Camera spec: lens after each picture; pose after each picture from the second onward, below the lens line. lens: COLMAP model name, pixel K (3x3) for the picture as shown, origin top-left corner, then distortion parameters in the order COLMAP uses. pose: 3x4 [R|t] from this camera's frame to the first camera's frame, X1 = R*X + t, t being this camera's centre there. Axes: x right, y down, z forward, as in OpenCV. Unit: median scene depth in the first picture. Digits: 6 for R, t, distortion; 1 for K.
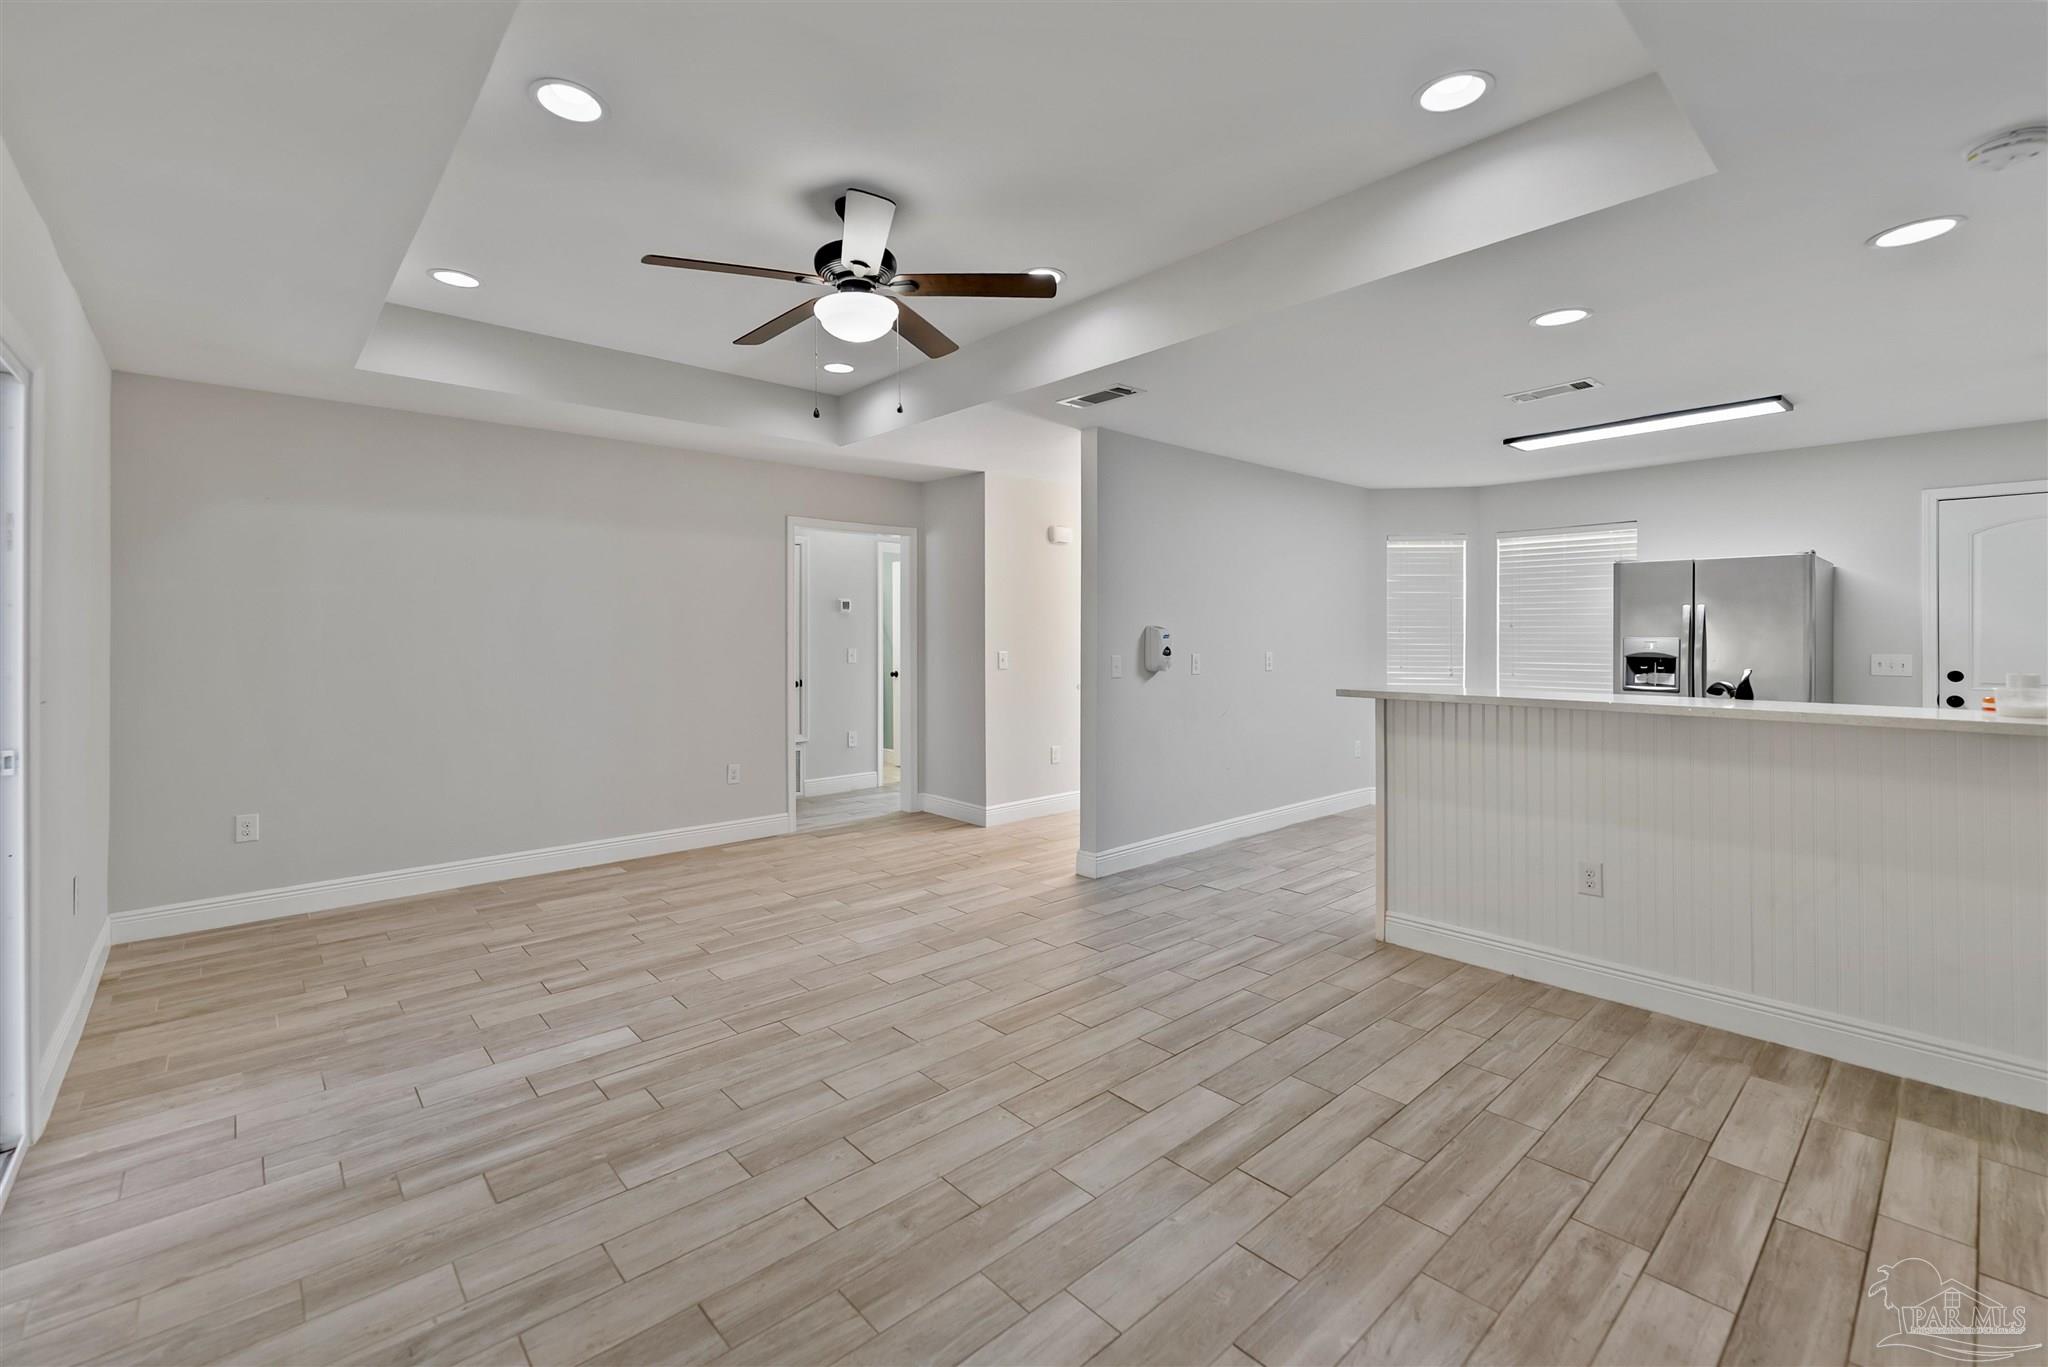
lens RADIAL K [[892.6, 0, 1025.5], [0, 892.6, 636.5], [0, 0, 1]] dist [-0.000389, -0.000531]
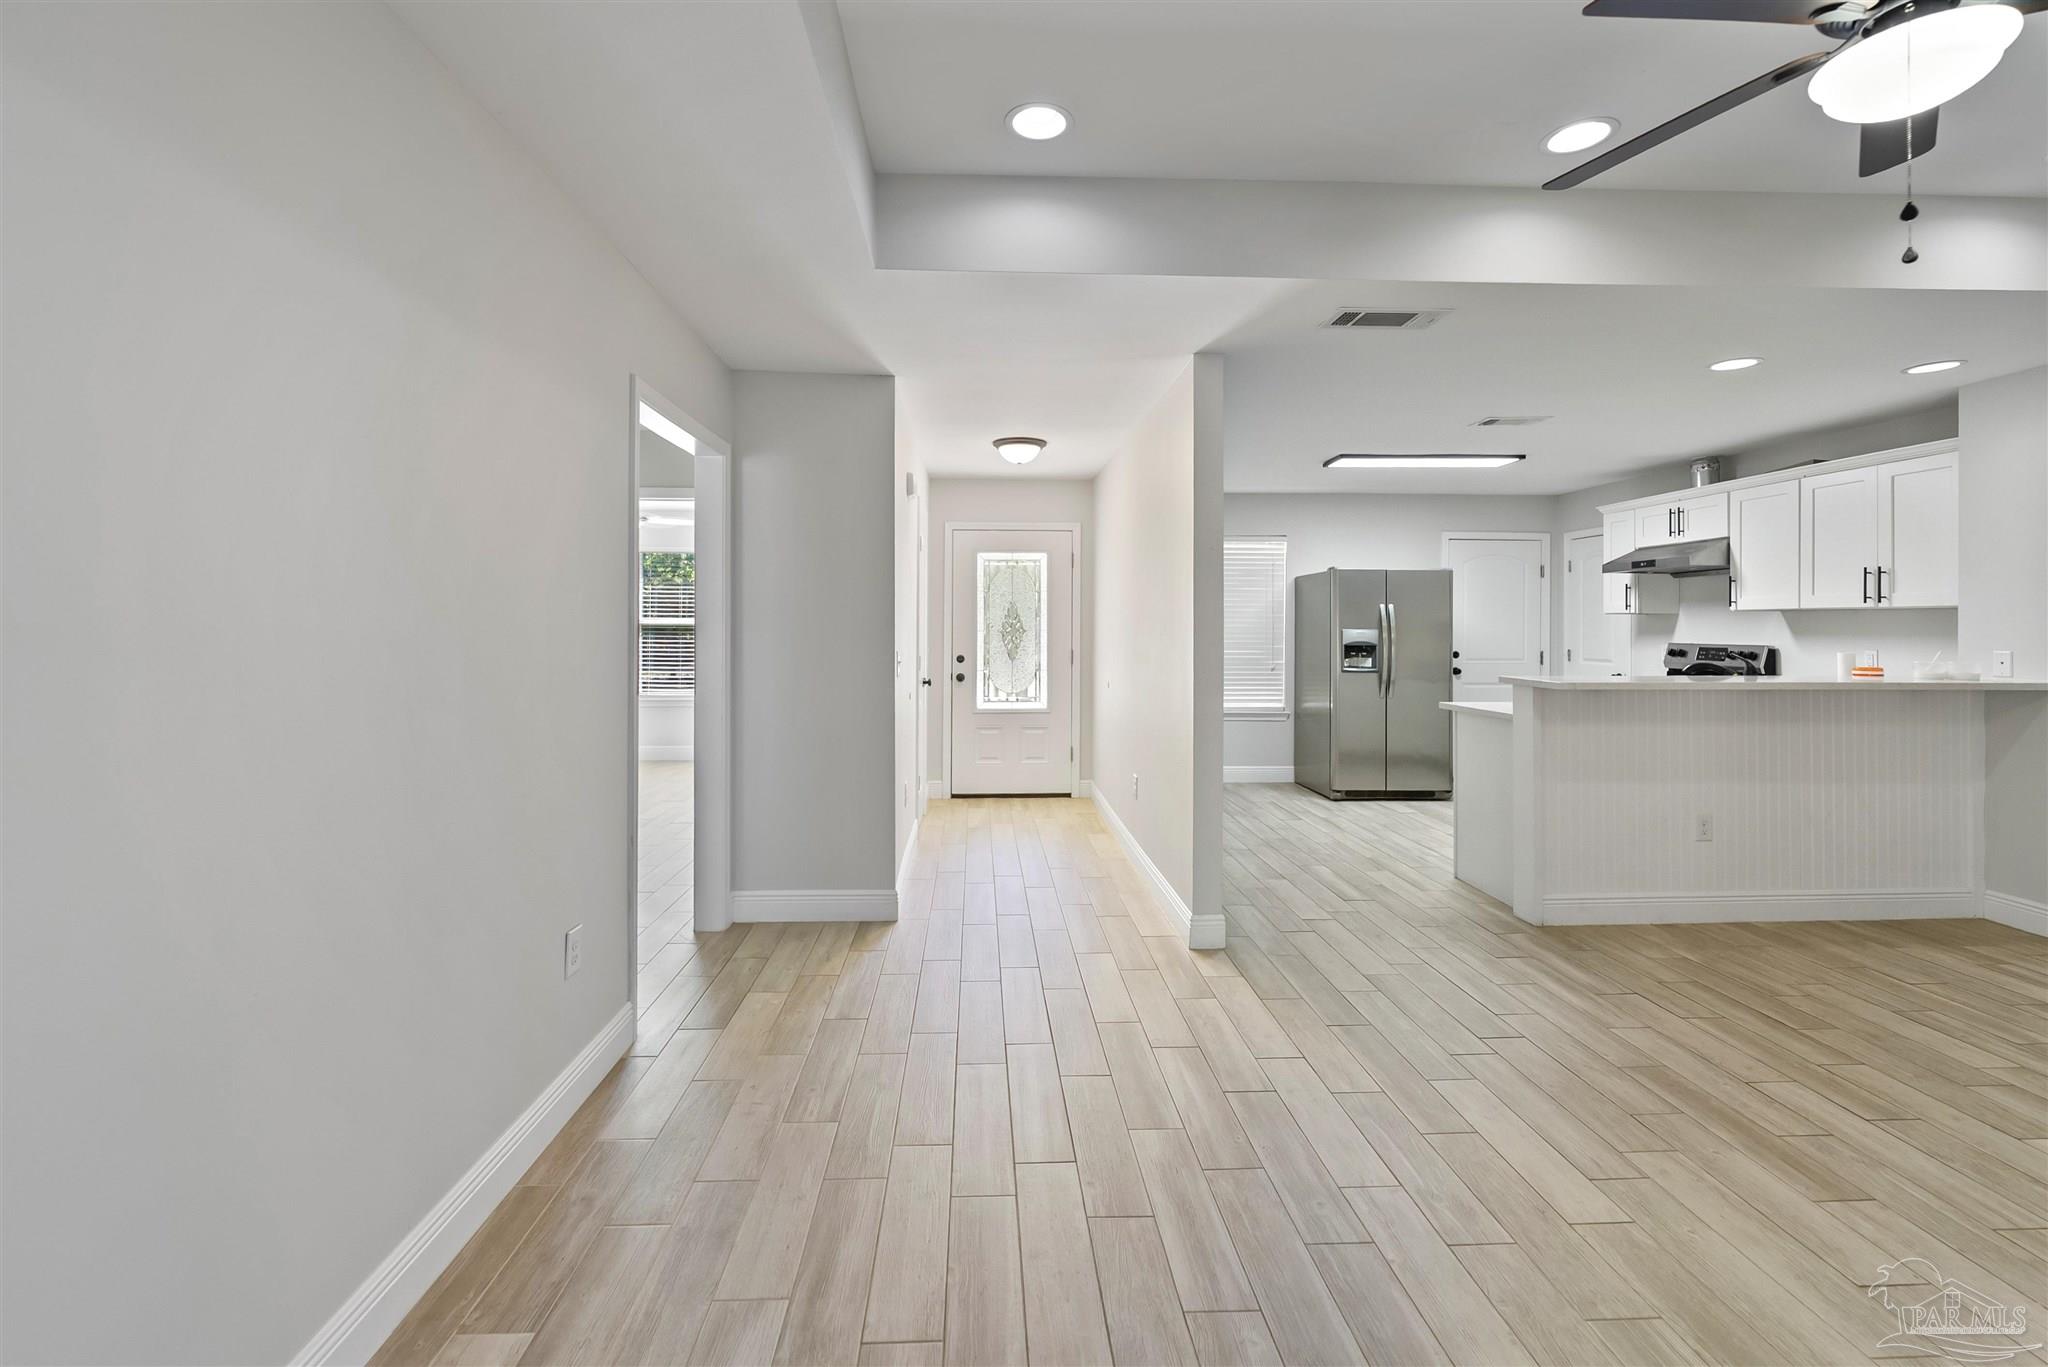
lens RADIAL K [[857.0, 0, 1013.2], [0, 857.0, 626.1], [0, 0, 1]] dist [0.000295, -0.000791]
pose [[0.634245, 0.002942, 0.773127, -1.050056], [-0.001583, 0.999996, -0.002507, 0.000212], [-0.773131, 0.000366, 0.634247, 1.189285]]
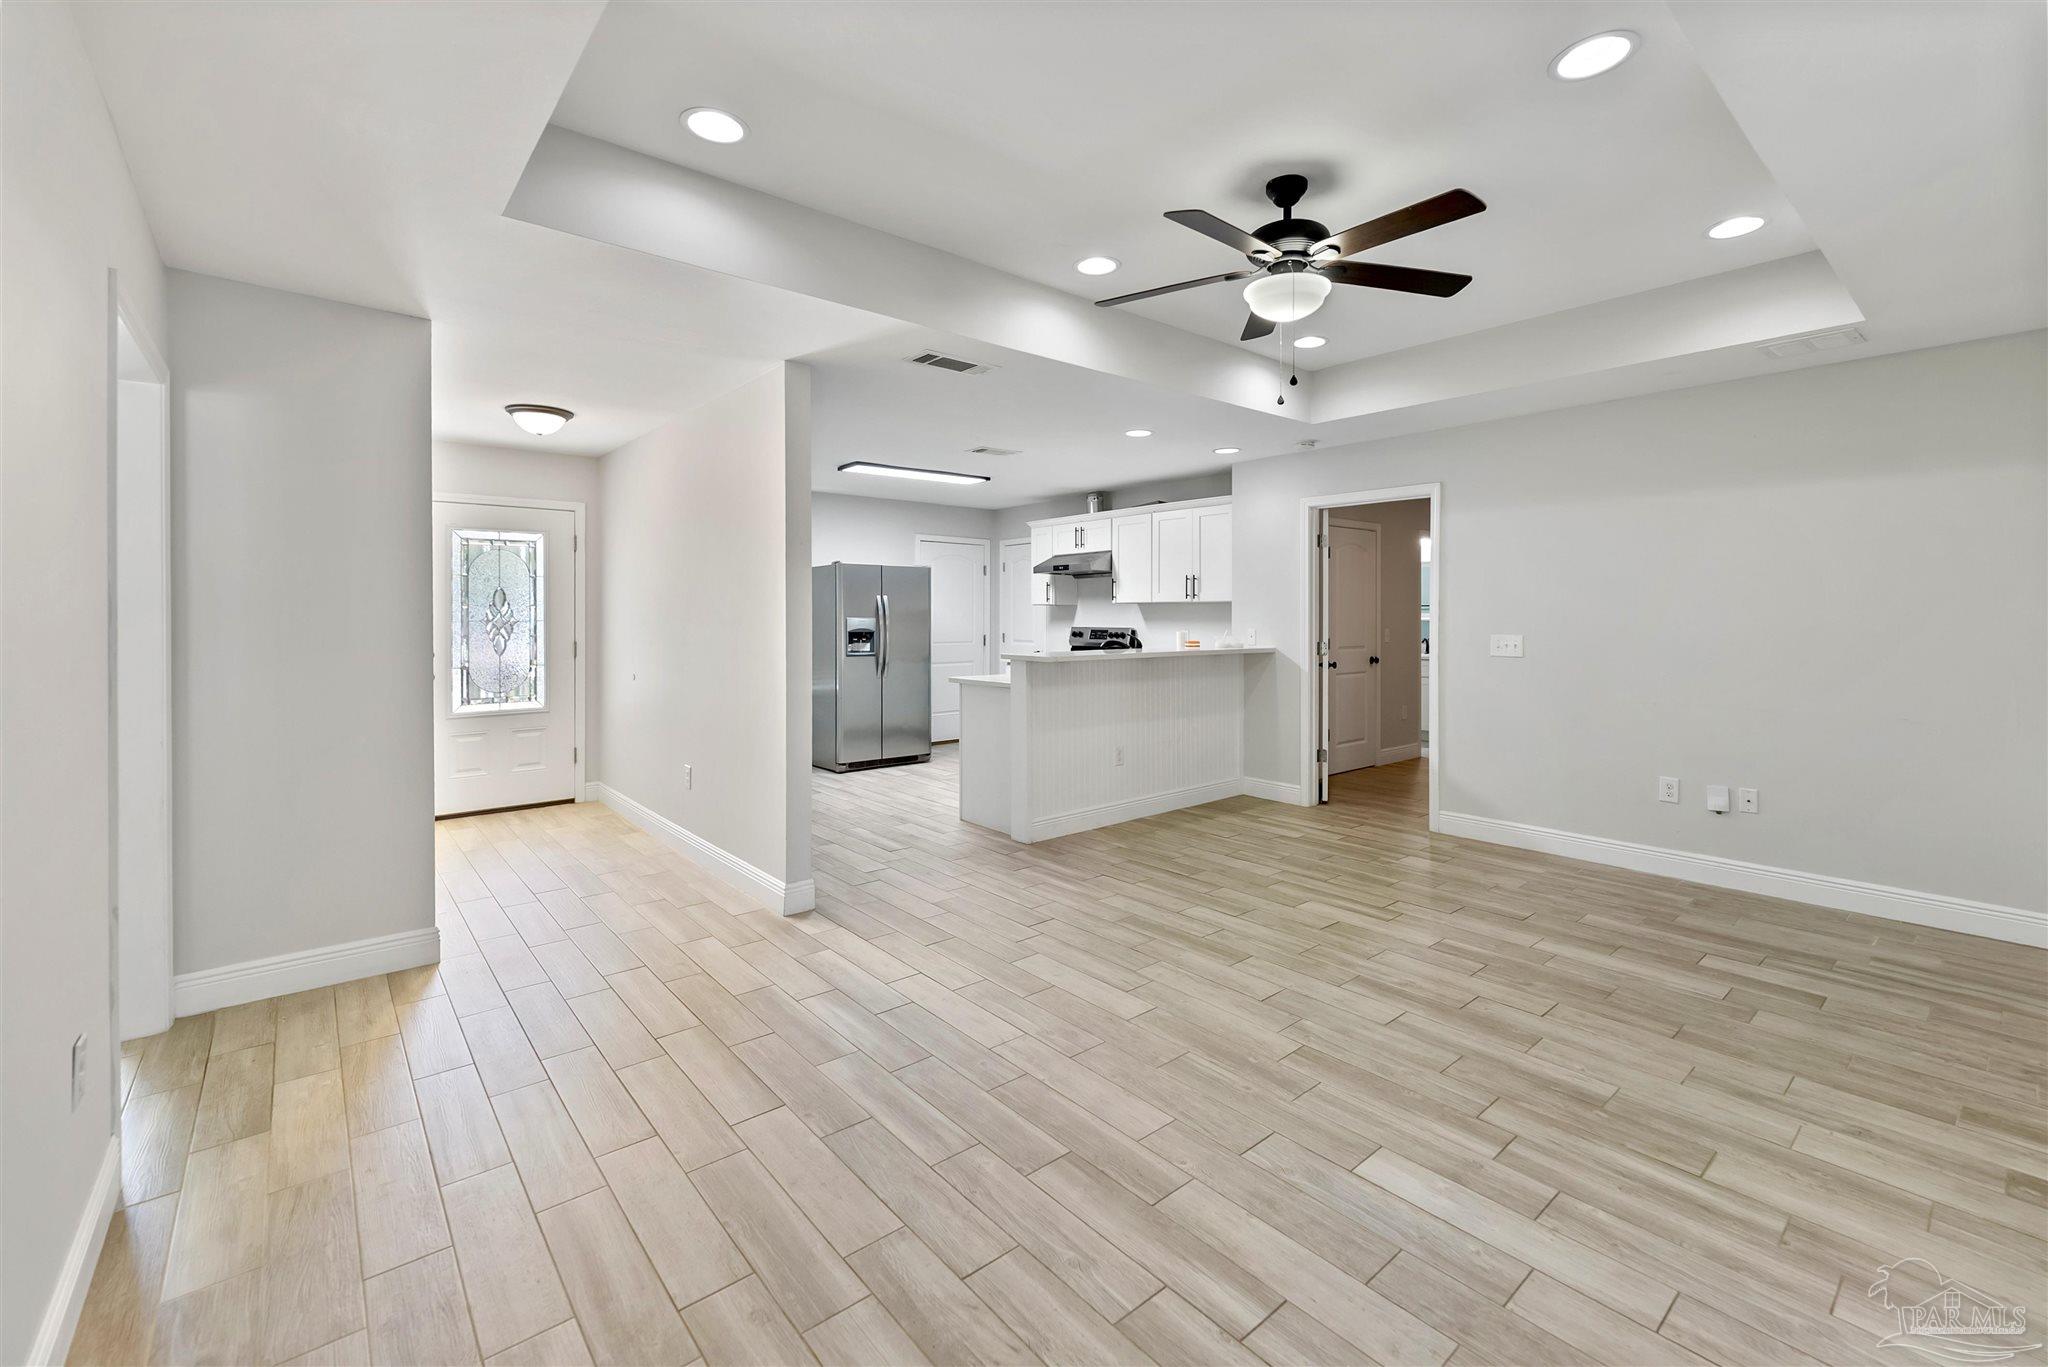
lens RADIAL K [[859.2, 0, 1019.6], [0, 859.2, 620.2], [0, 0, 1]] dist [0.000005, -0.000310]
pose [[0.030232, -0.003795, 0.999536, -1.252724], [0.002708, 0.999989, 0.003714, 0.000755], [-0.999539, 0.002595, 0.030242, 1.376767]]
